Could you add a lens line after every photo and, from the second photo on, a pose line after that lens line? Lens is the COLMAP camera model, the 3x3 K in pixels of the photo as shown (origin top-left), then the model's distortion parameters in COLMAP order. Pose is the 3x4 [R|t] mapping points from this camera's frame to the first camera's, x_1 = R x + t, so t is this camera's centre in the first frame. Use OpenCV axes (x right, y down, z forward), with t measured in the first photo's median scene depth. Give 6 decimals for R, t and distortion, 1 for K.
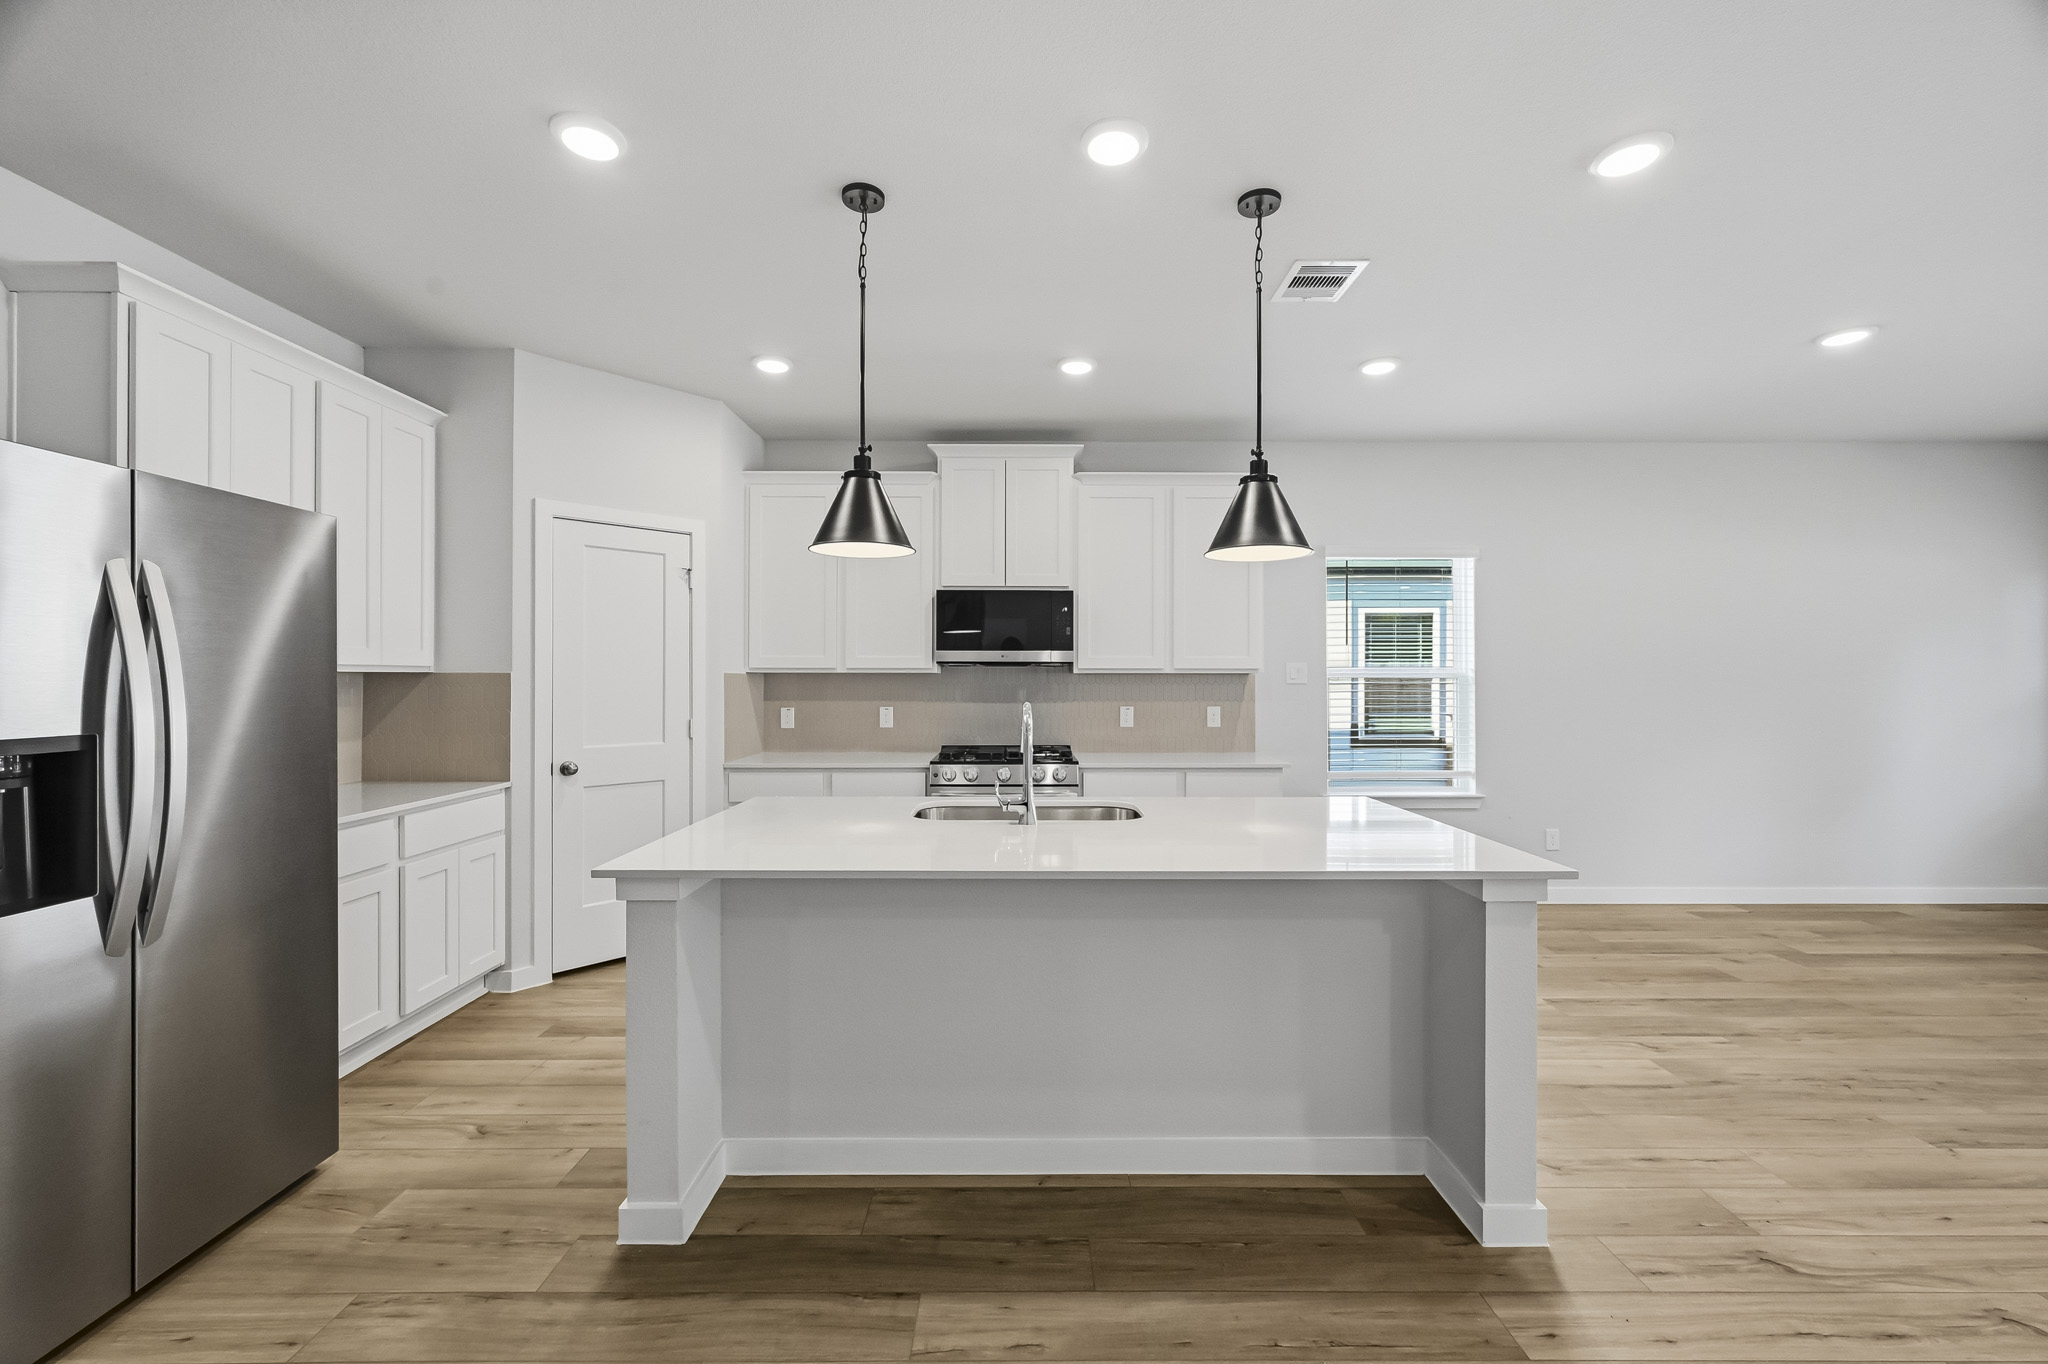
lens RADIAL K [[810.6, 0, 1017.0], [0, 810.6, 677.5], [0, 0, 1]] dist [0.000647, 0.000171]
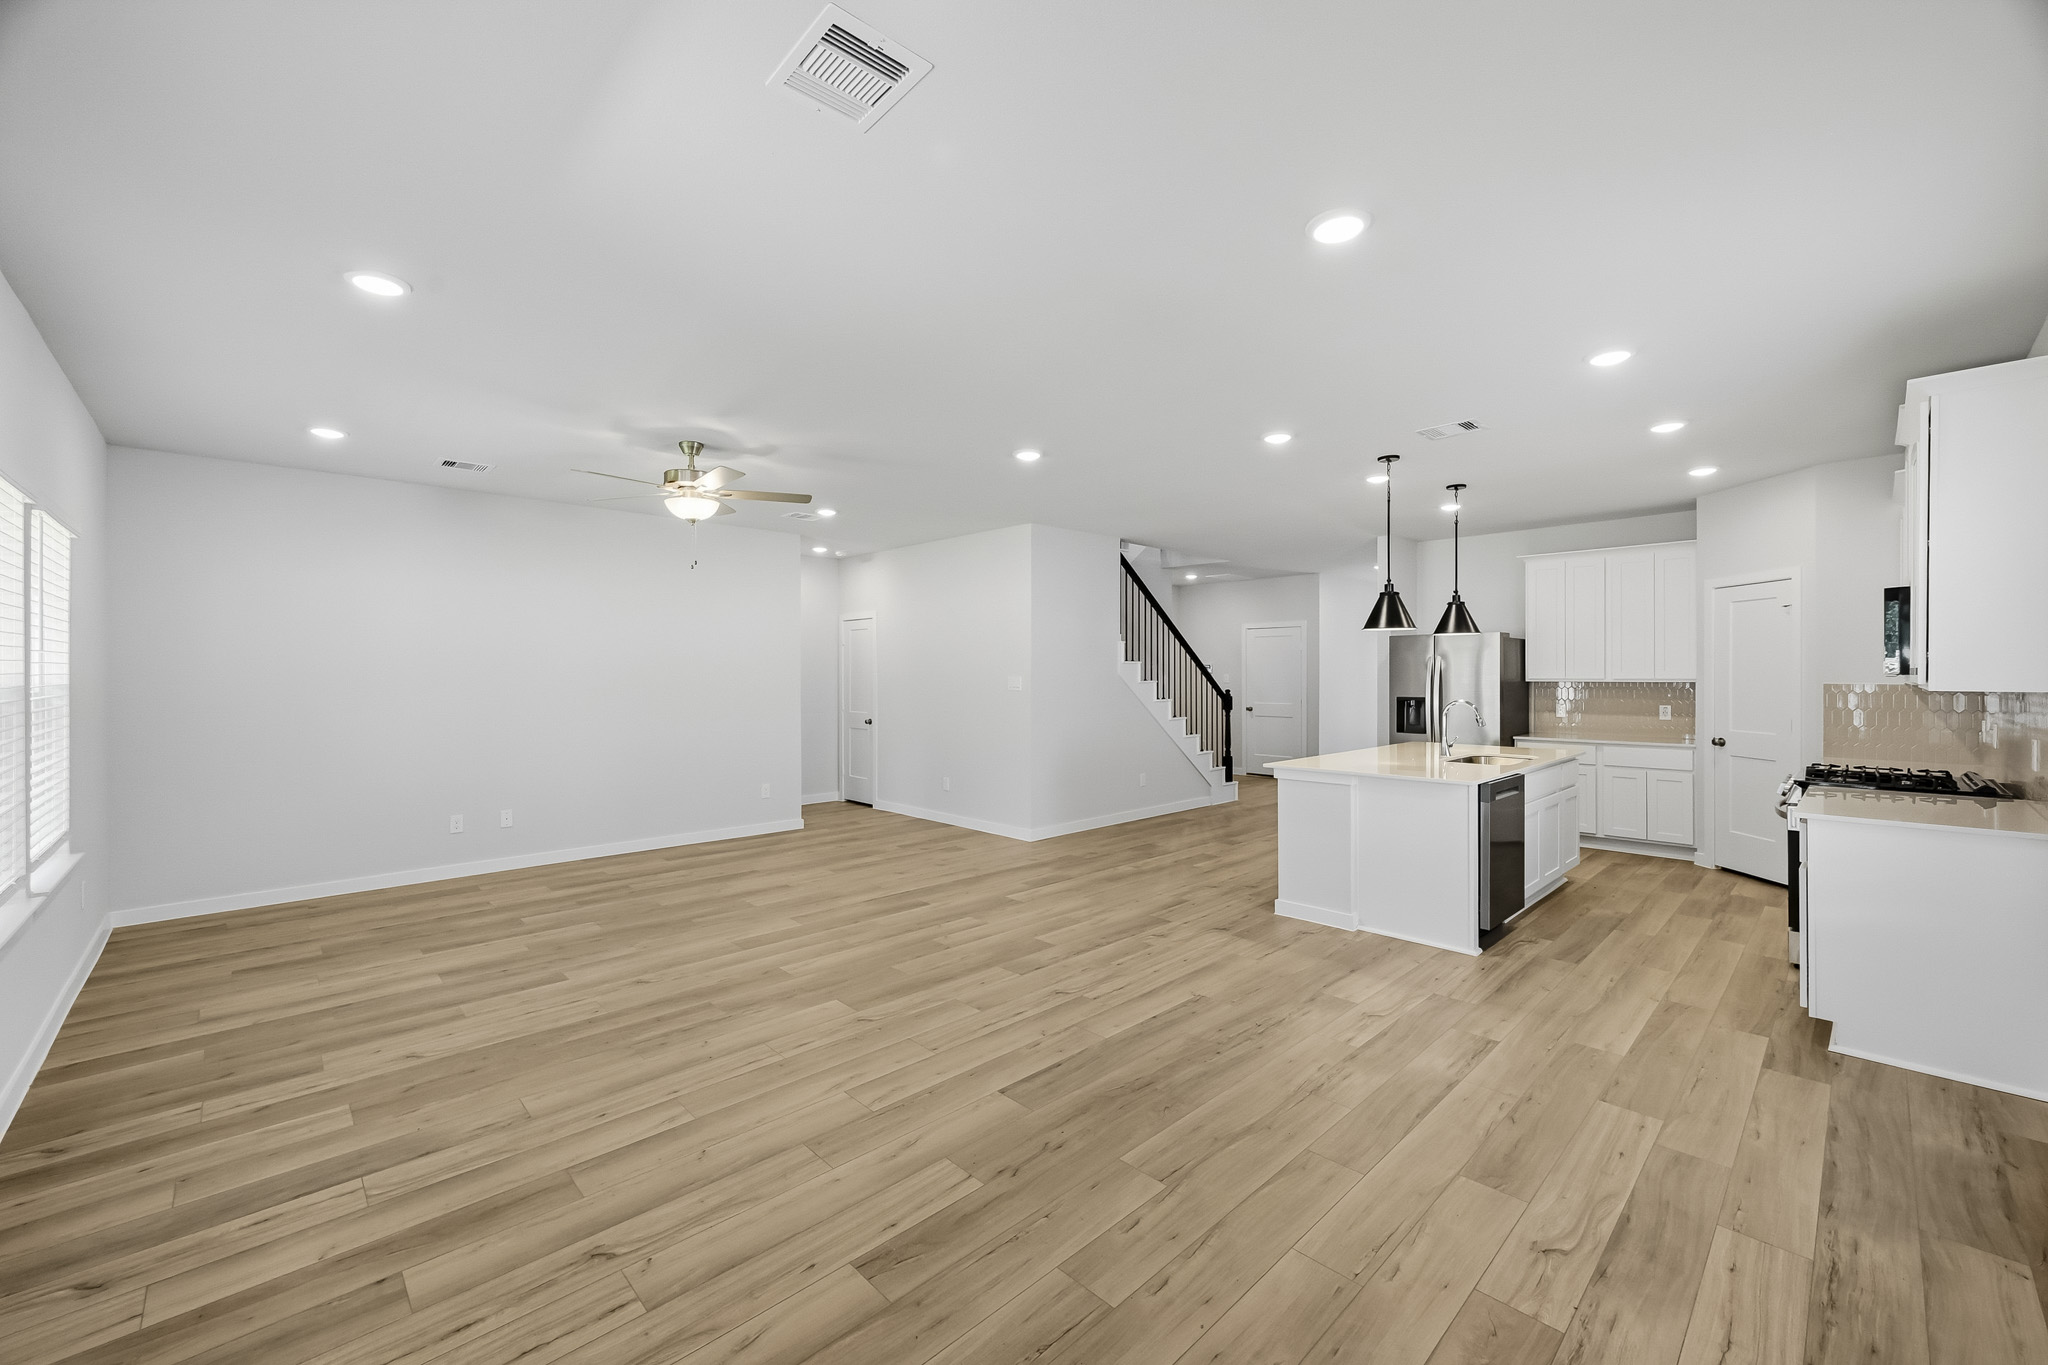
lens RADIAL K [[810.6, 0, 1024.0], [0, 810.6, 676.3], [0, 0, 1]] dist [0.000647, 0.000171]
pose [[-0.722198, 0.001194, -0.691685, 2.330843], [0.002154, 0.999998, -0.000523, -0.031142], [0.691683, -0.001868, -0.722199, 1.796417]]
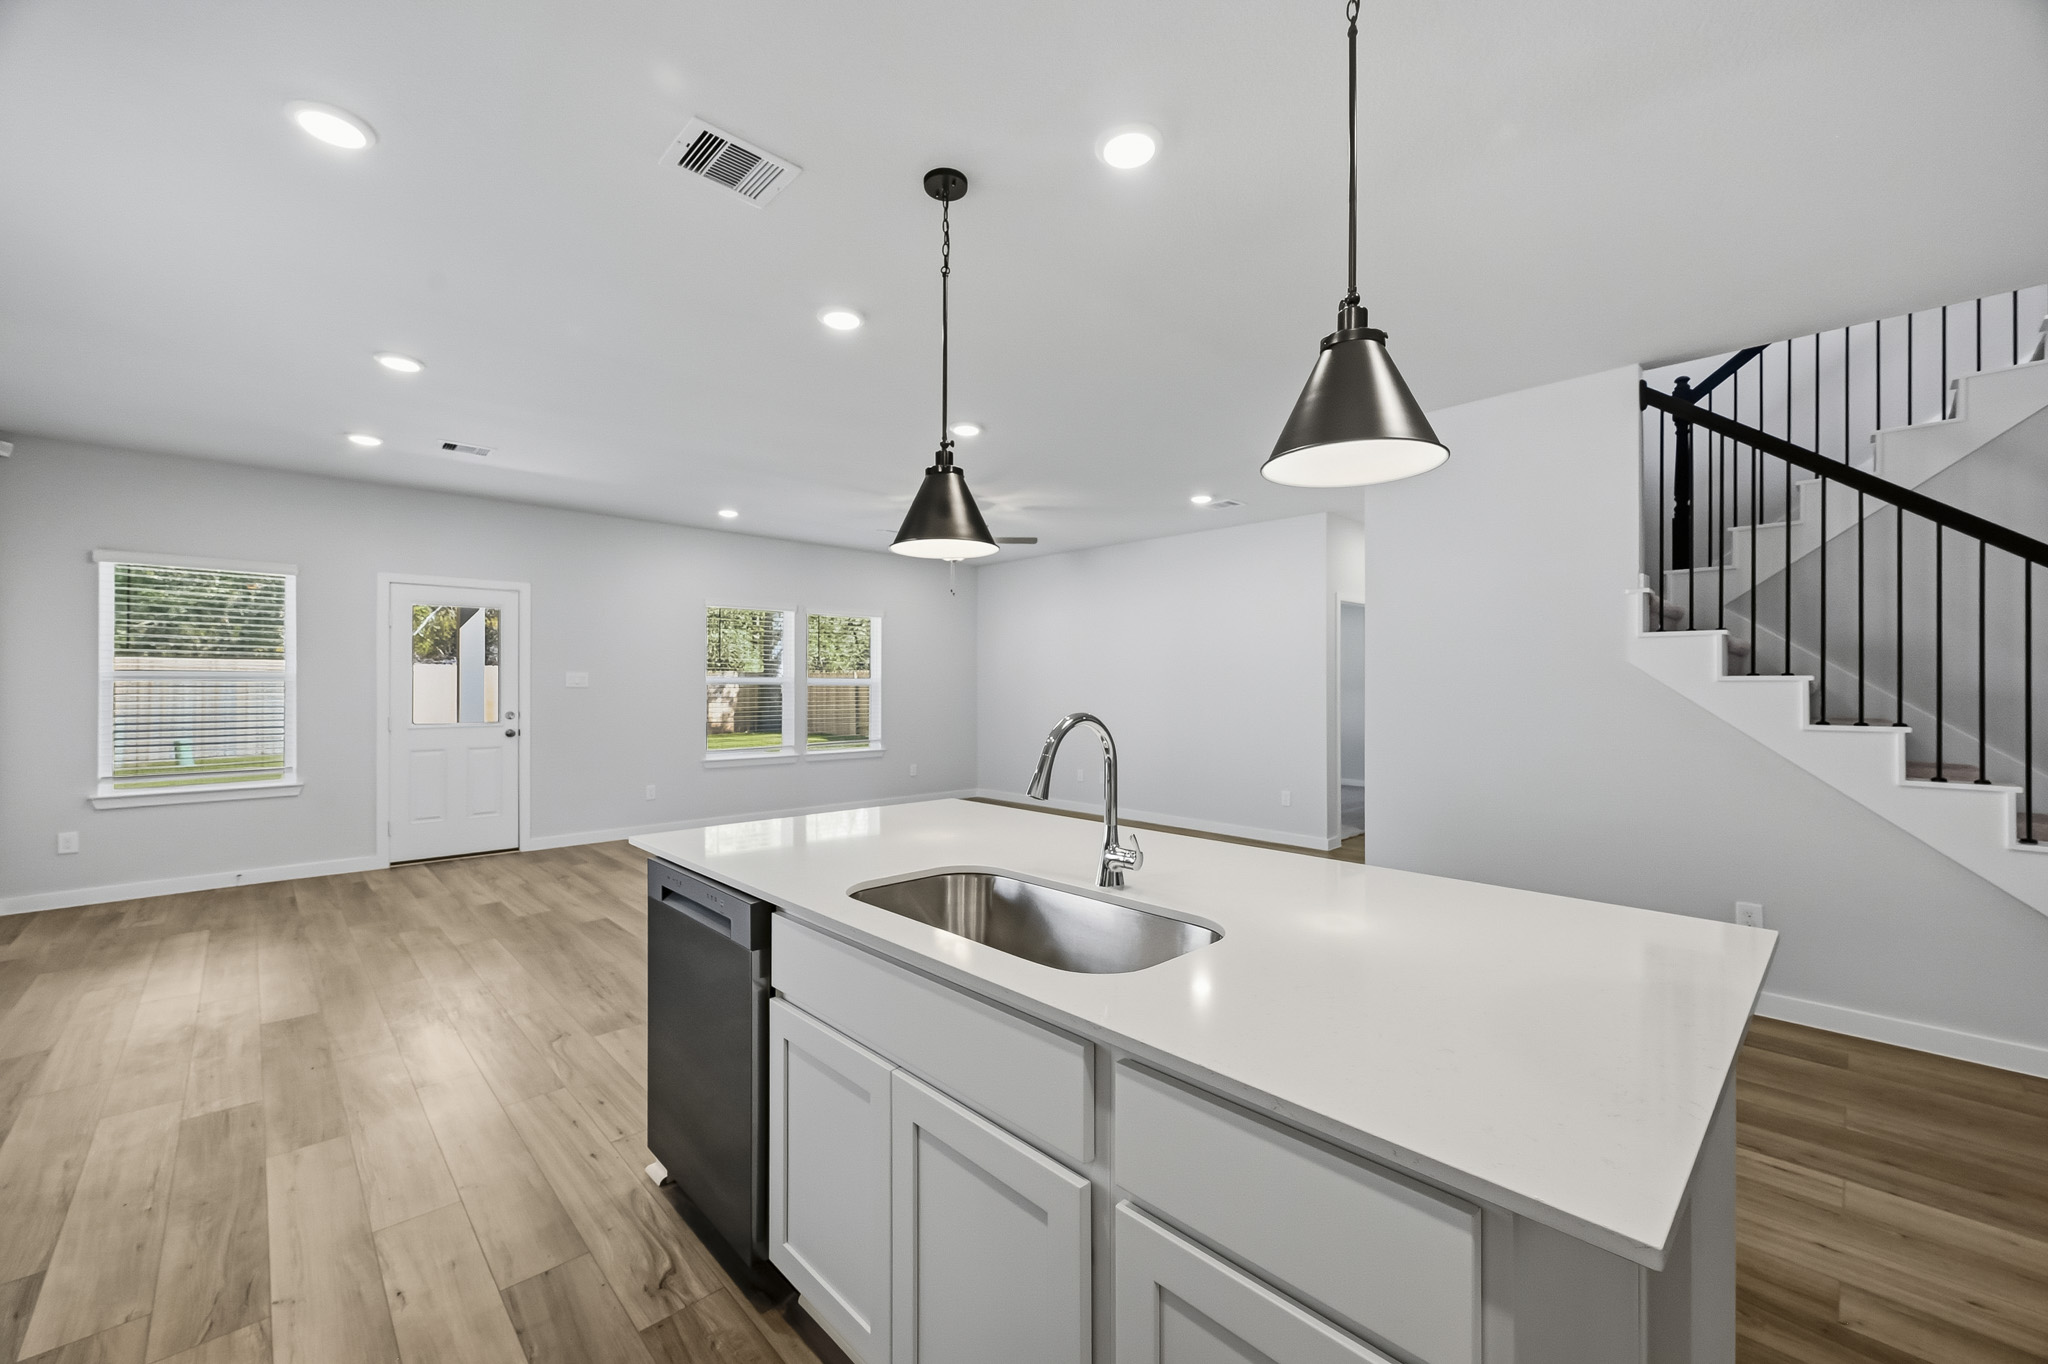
lens RADIAL K [[810.6, 0, 1032.0], [0, 810.6, 682.6], [0, 0, 1]] dist [0.000647, 0.000171]
pose [[-0.695852, -0.000843, 0.718185, -0.460809], [-0.004234, 0.999987, -0.002928, 0.003540], [-0.718173, -0.005078, -0.695846, 1.554835]]
